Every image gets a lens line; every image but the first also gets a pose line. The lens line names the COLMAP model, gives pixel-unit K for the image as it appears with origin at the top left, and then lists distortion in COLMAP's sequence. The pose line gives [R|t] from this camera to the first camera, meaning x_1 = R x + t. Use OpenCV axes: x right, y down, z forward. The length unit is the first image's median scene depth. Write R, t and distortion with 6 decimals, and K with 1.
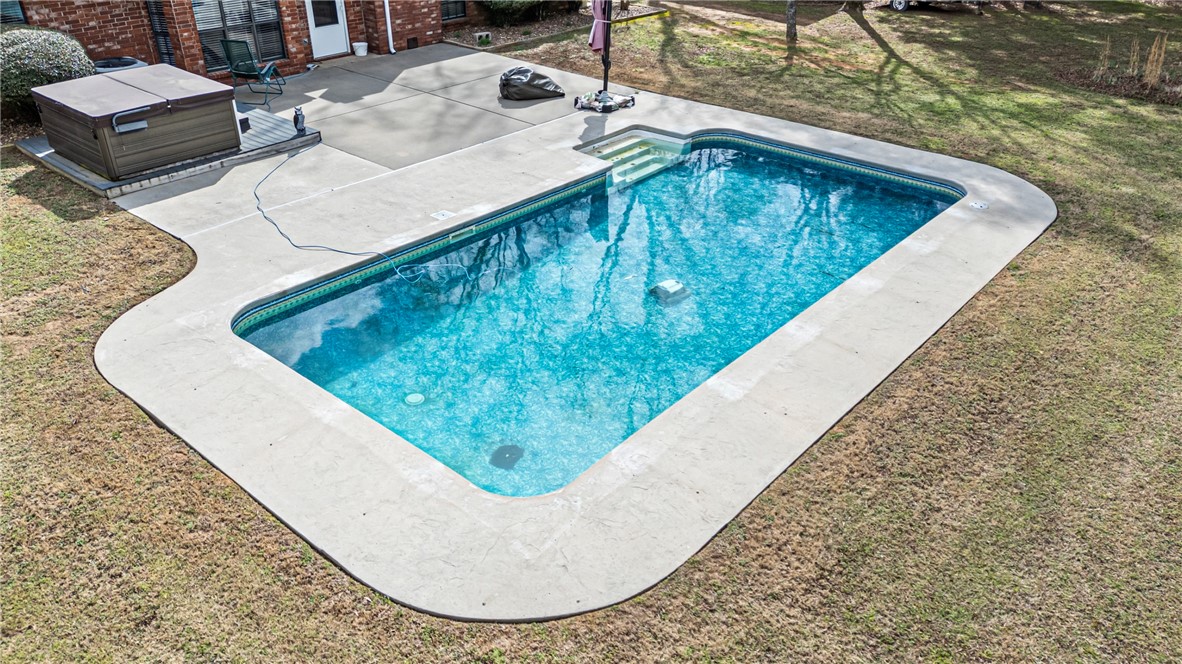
lens RADIAL K [[876.9, 0, 591.0], [0, 876.9, 332.0], [0, 0, 1]] dist [0.053540, -0.058205]
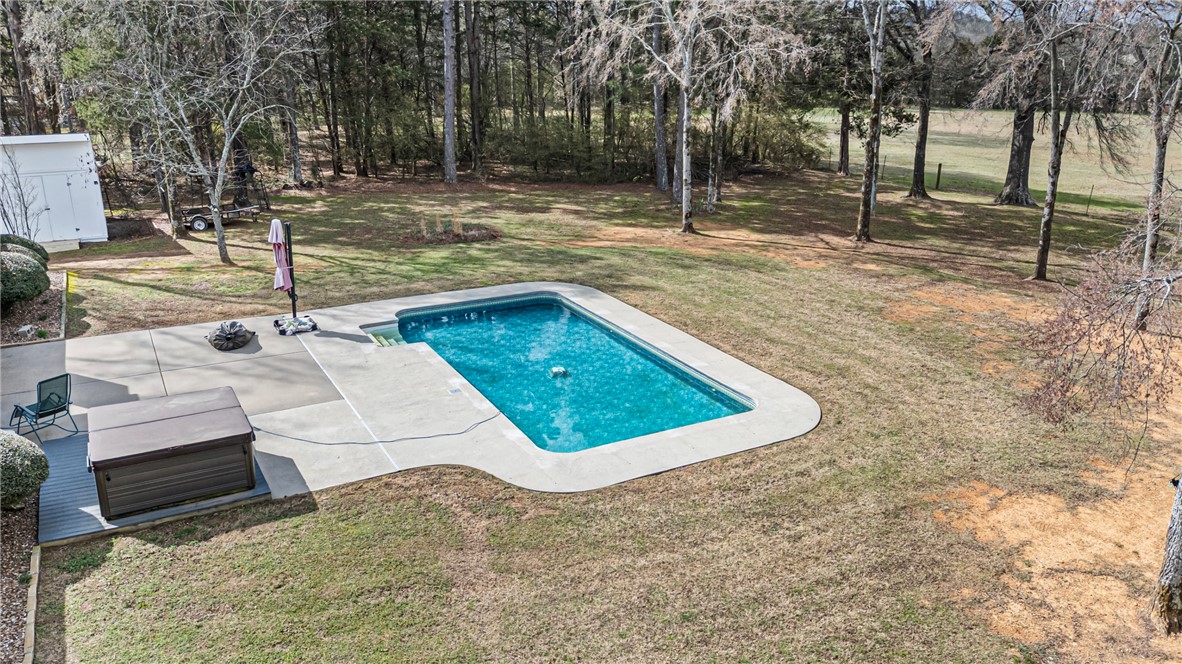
lens RADIAL K [[876.9, 0, 591.0], [0, 876.9, 332.0], [0, 0, 1]] dist [0.053540, -0.058205]
pose [[0.327347, -0.293314, 0.898227, -1.285446], [0.462772, 0.878557, 0.118240, -0.269490], [-0.823824, 0.376968, 0.423330, 0.147095]]
